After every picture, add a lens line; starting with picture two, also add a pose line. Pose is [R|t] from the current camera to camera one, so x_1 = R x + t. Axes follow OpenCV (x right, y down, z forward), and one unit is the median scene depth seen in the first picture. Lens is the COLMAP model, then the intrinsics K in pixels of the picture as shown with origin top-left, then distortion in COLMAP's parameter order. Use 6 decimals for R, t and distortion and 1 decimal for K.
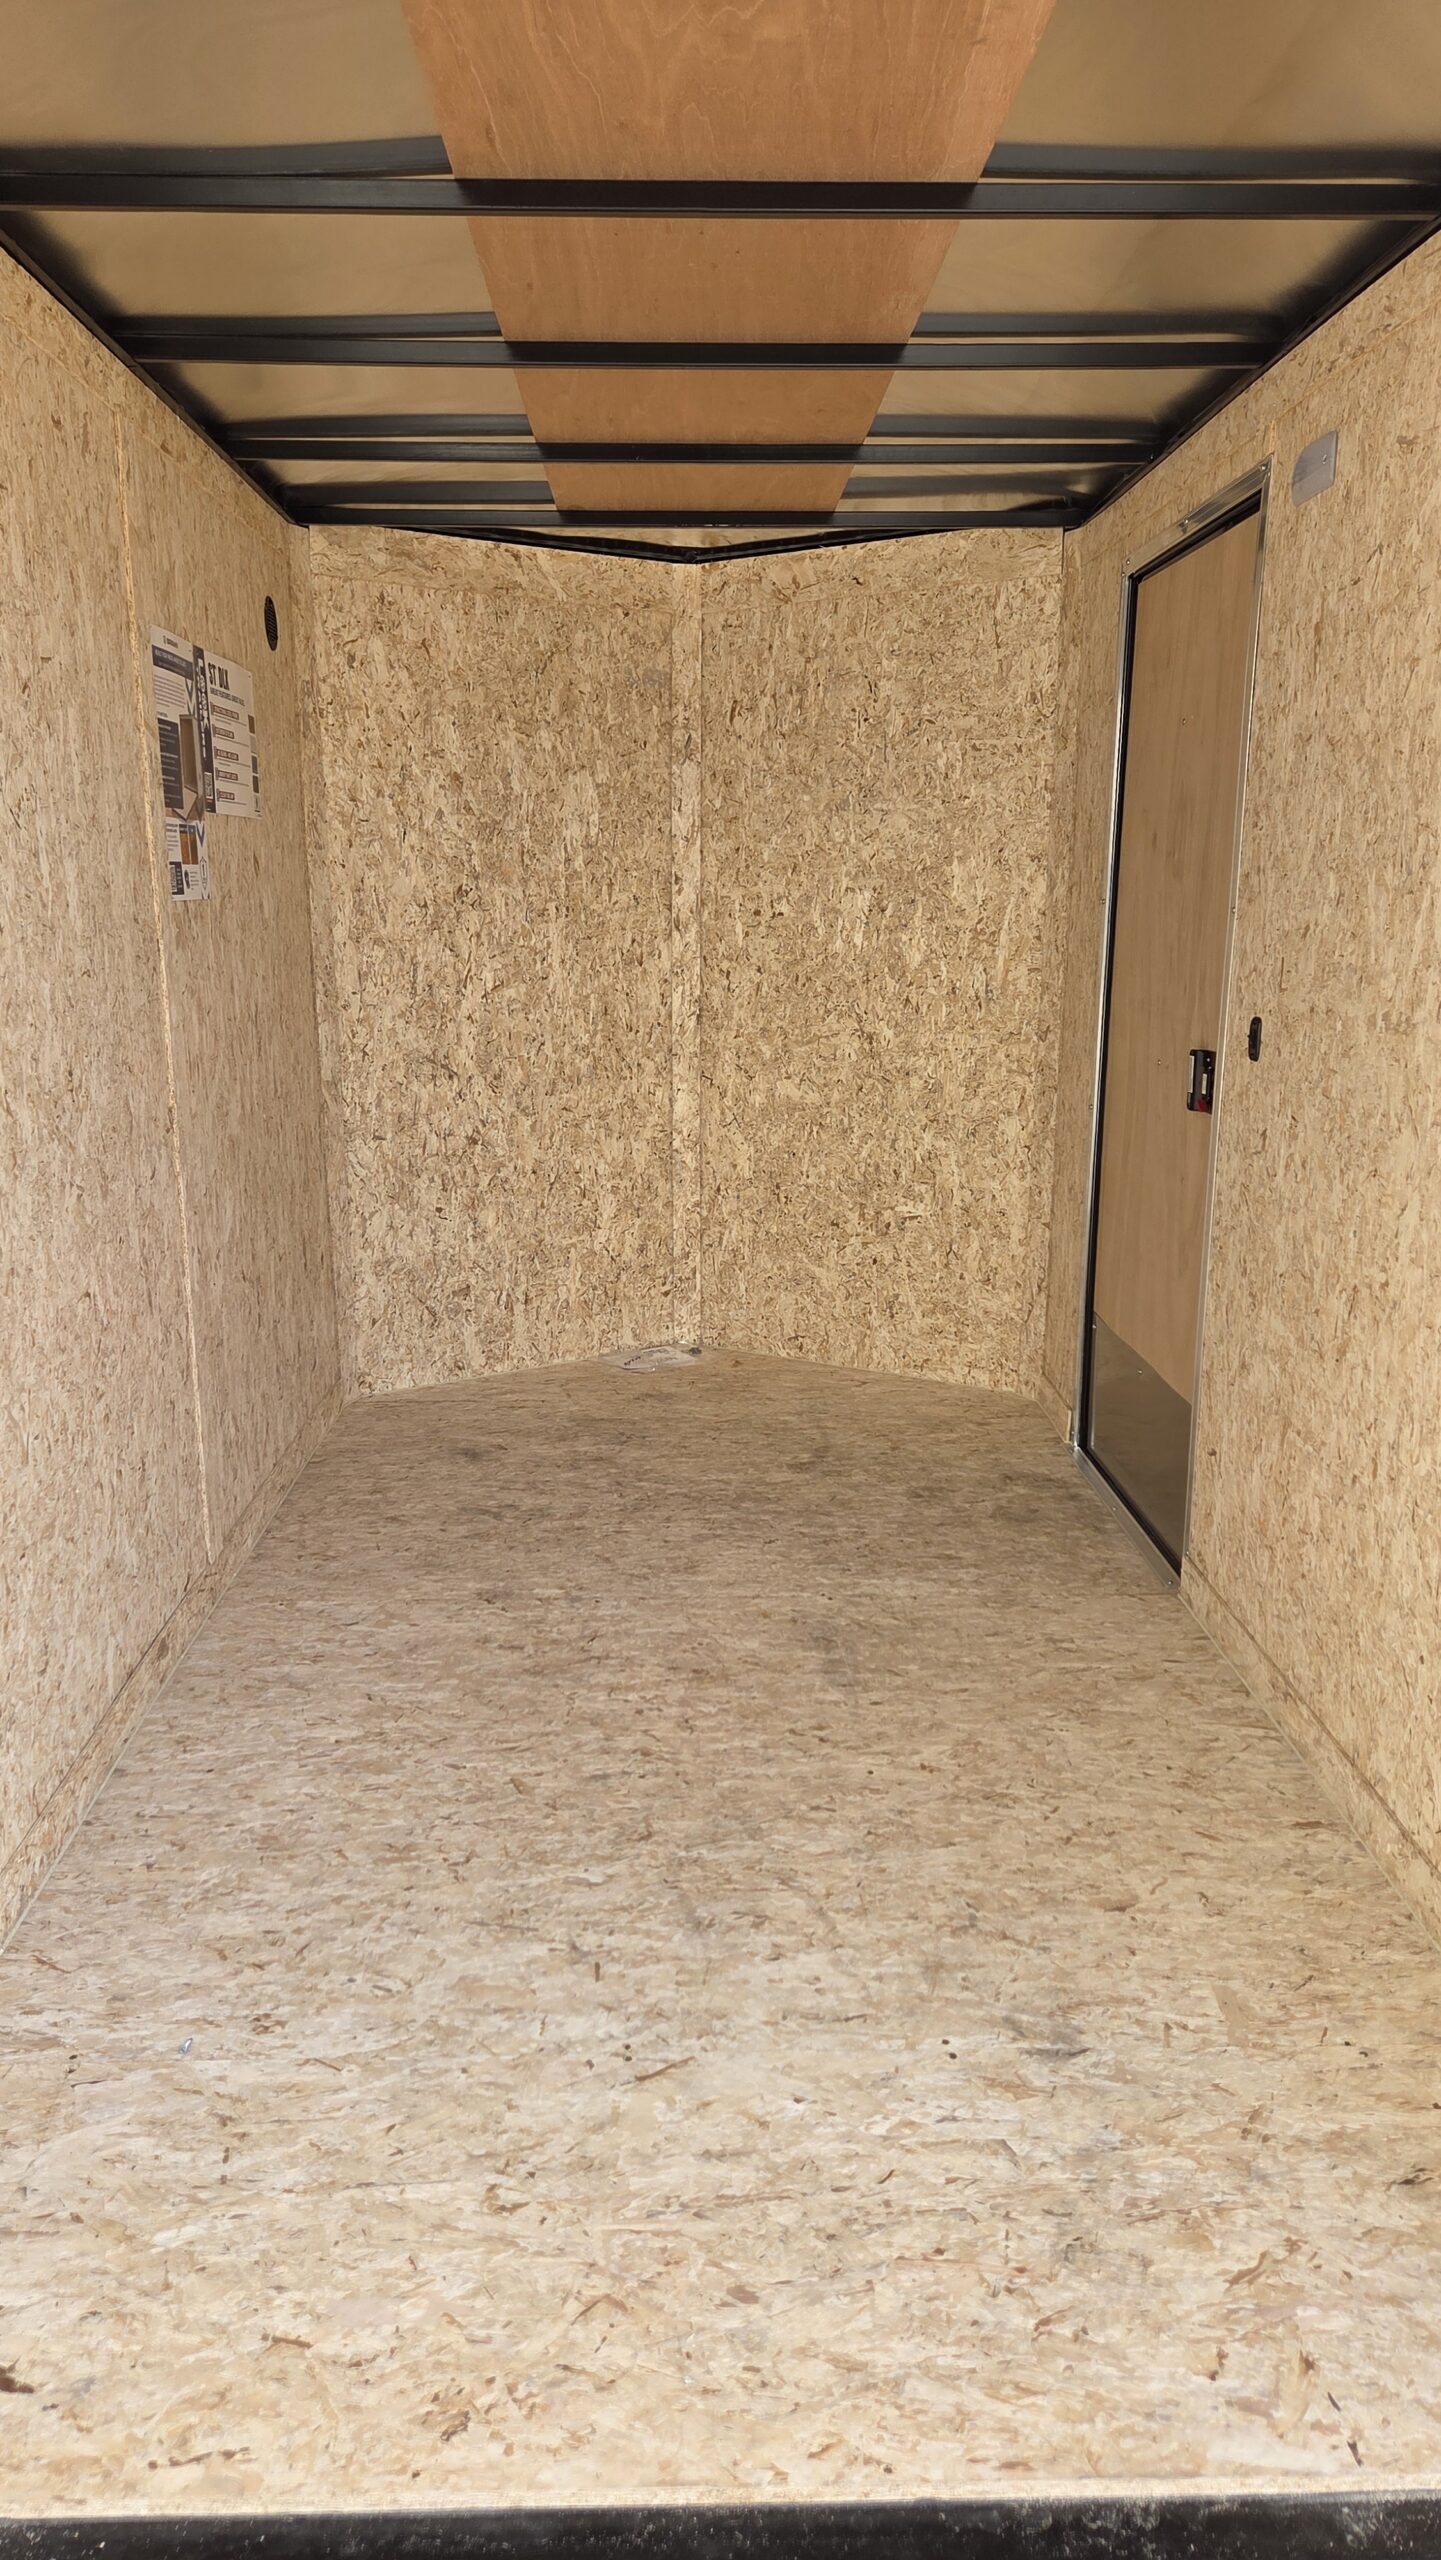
lens RADIAL K [[1724.8, 0, 720.5], [0, 1724.8, 1280.0], [0, 0, 1]] dist [0.065251, -0.000100]
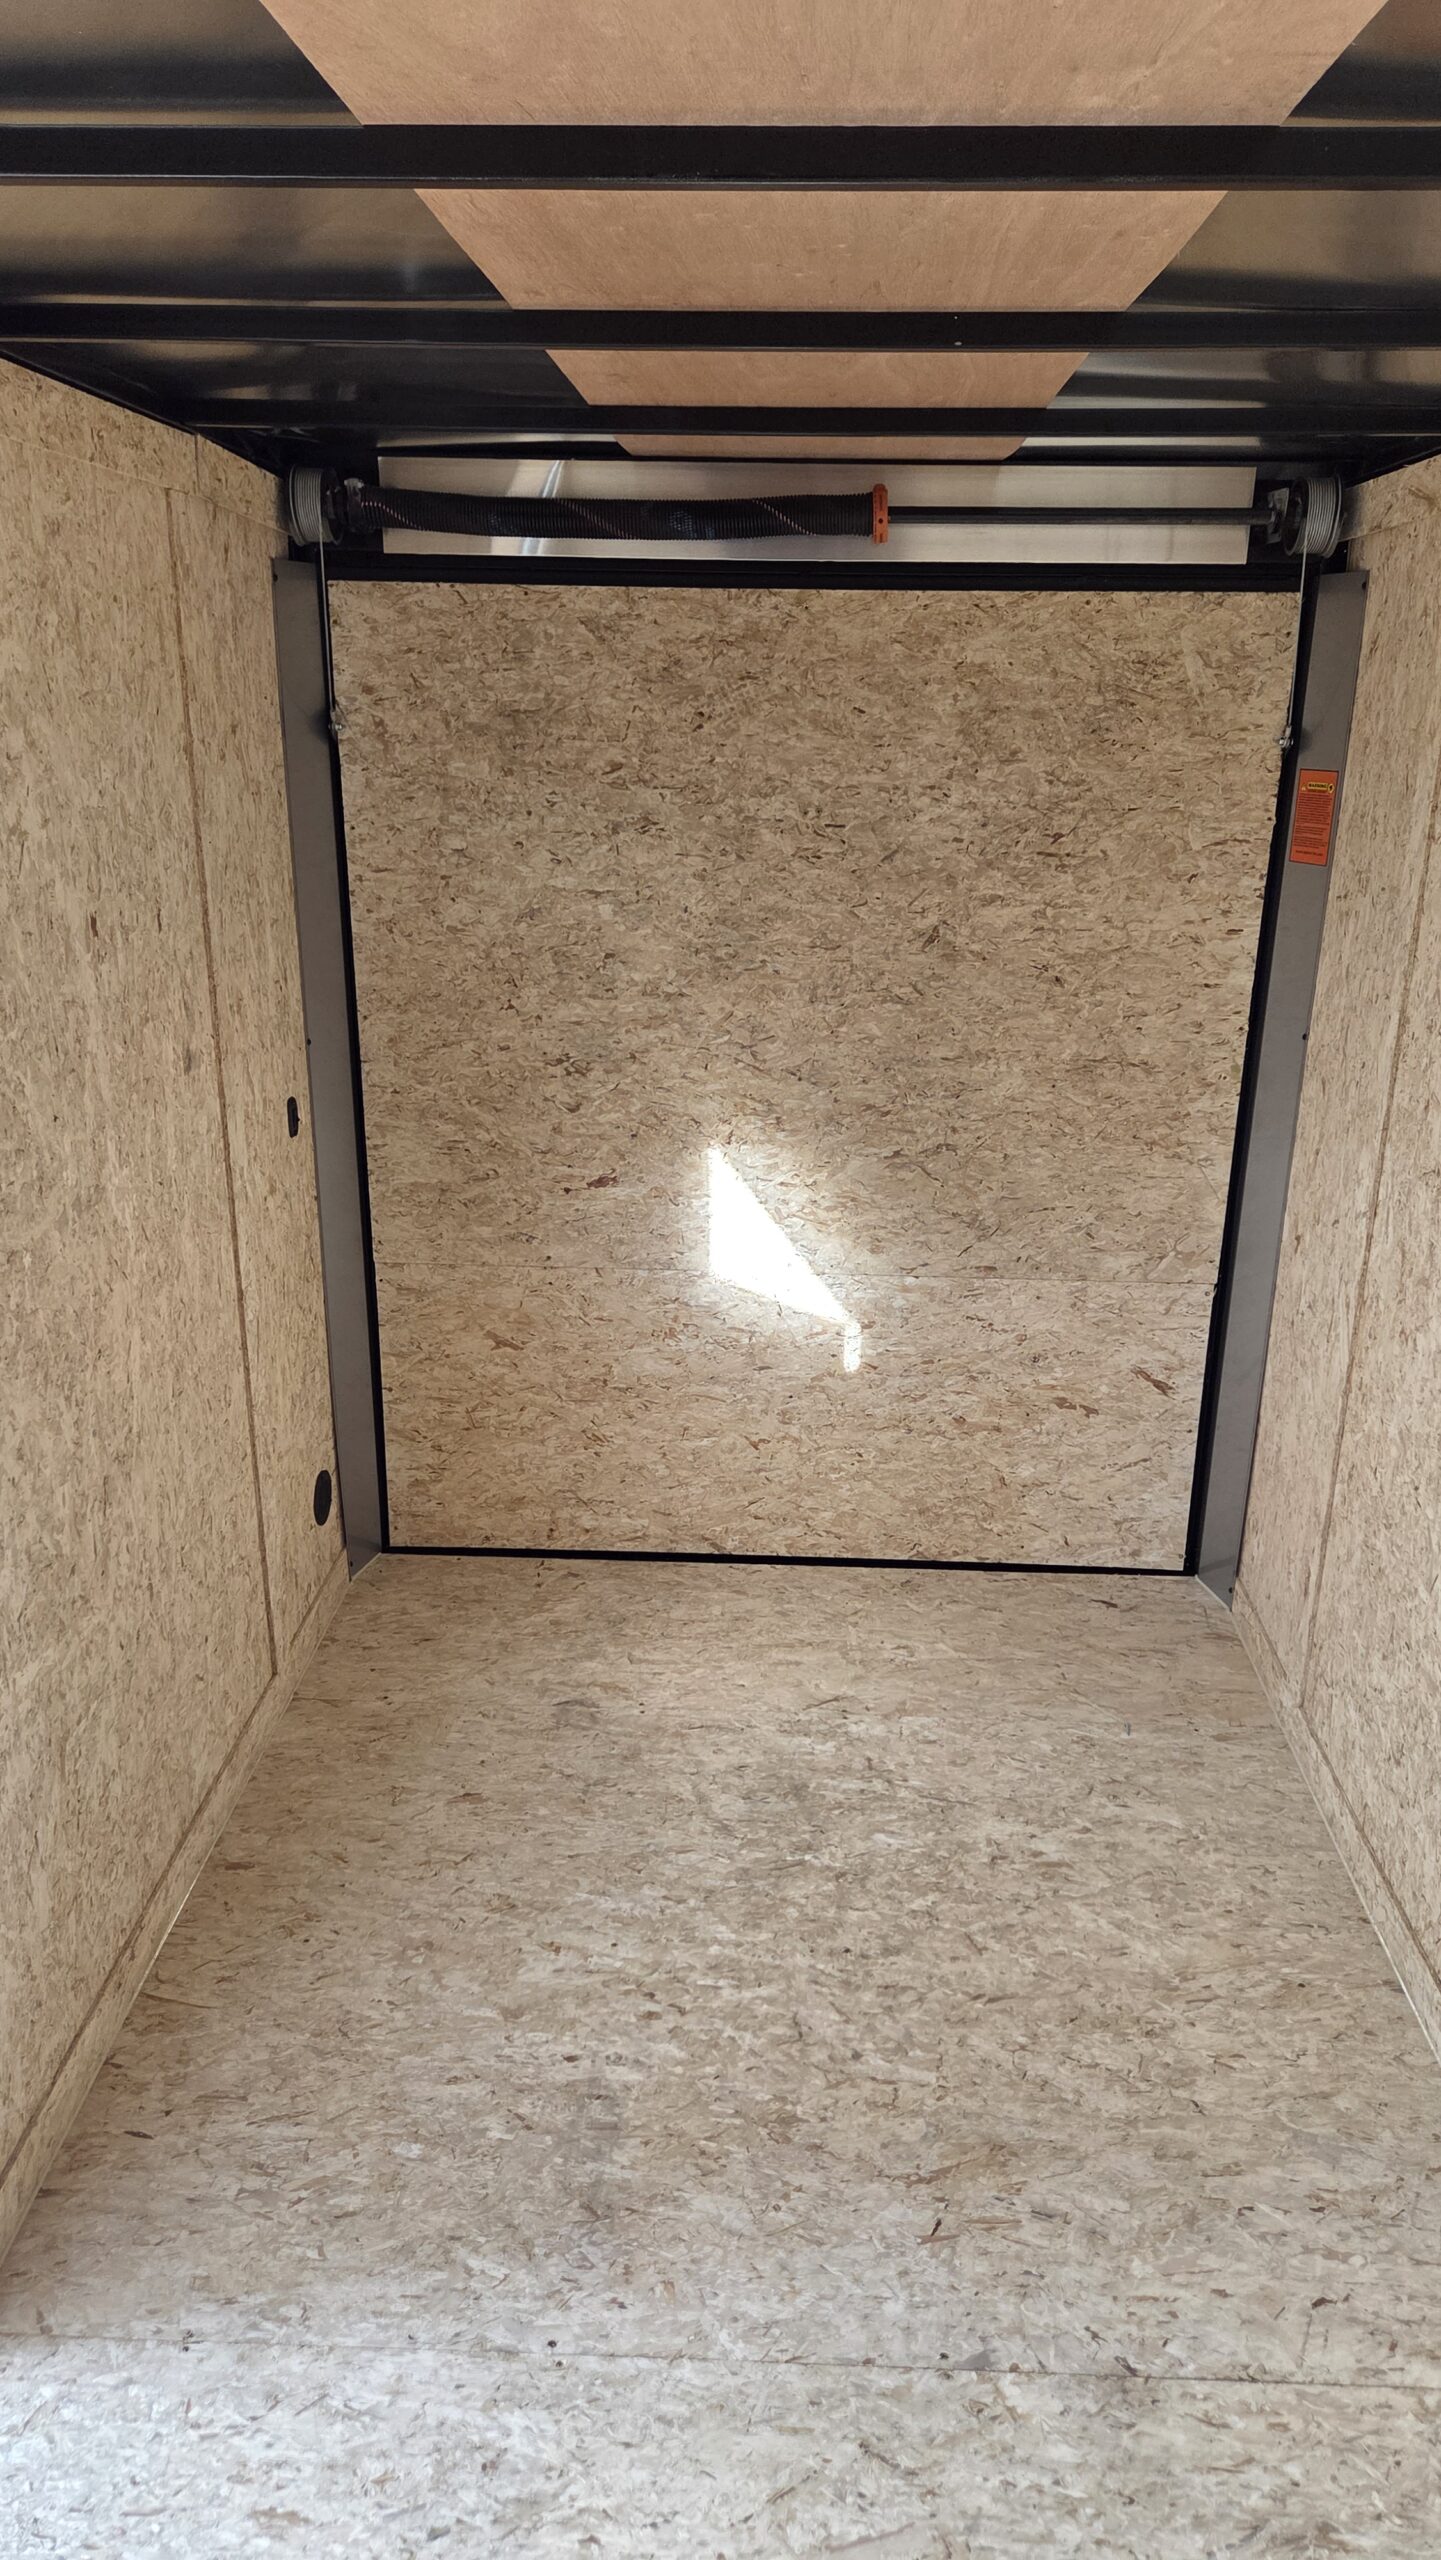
lens RADIAL K [[1724.8, 0, 720.5], [0, 1724.8, 1280.0], [0, 0, 1]] dist [0.065251, -0.000100]
pose [[-0.996716, -0.039178, 0.070863, -0.031568], [0.004396, 0.847683, 0.530484, -0.623674], [-0.080853, 0.529054, -0.844728, 1.821909]]
